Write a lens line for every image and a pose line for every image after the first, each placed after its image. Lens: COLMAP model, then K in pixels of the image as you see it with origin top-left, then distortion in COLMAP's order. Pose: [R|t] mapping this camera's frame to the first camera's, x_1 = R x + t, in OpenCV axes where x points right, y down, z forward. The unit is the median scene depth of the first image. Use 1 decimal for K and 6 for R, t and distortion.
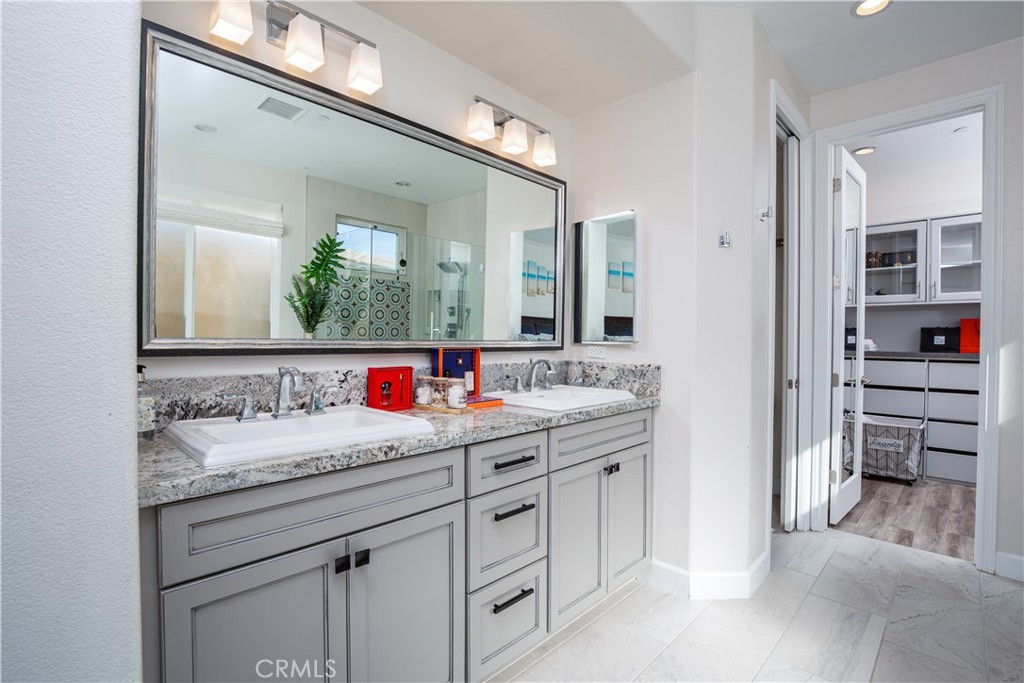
lens RADIAL K [[474.5, 0, 512.5], [0, 474.5, 343.6], [0, 0, 1]] dist [-0.029934, 0.002087]
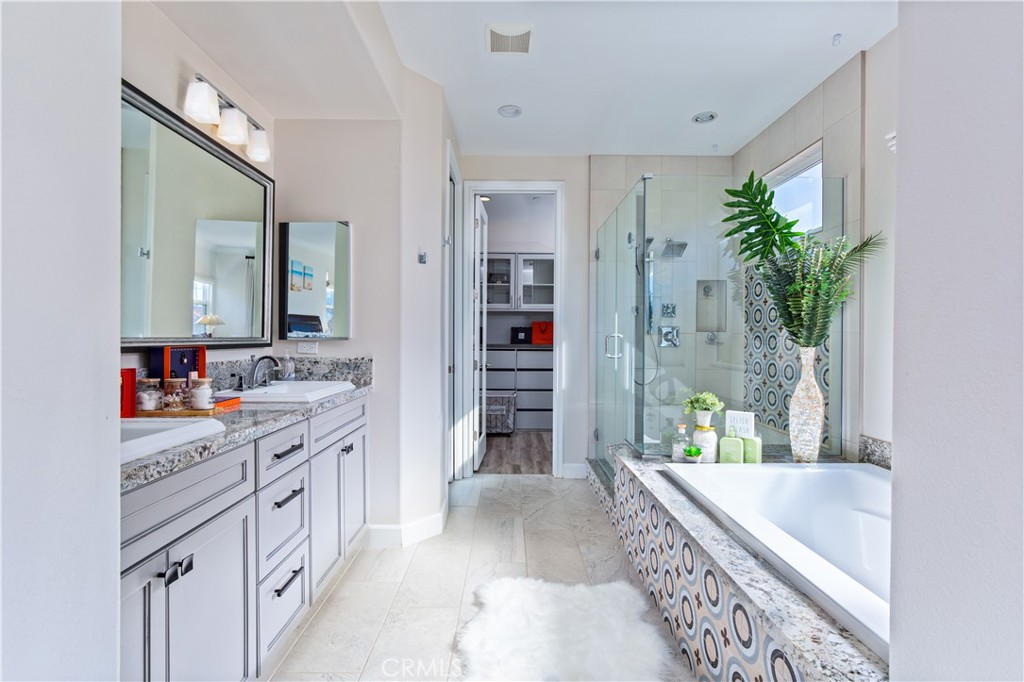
lens RADIAL K [[474.5, 0, 509.4], [0, 474.5, 337.6], [0, 0, 1]] dist [-0.029934, 0.002087]
pose [[0.710237, -0.004733, 0.703946, -0.263377], [0.007521, 0.999971, -0.000865, -0.000926], [-0.703922, 0.005909, 0.710253, -0.070913]]
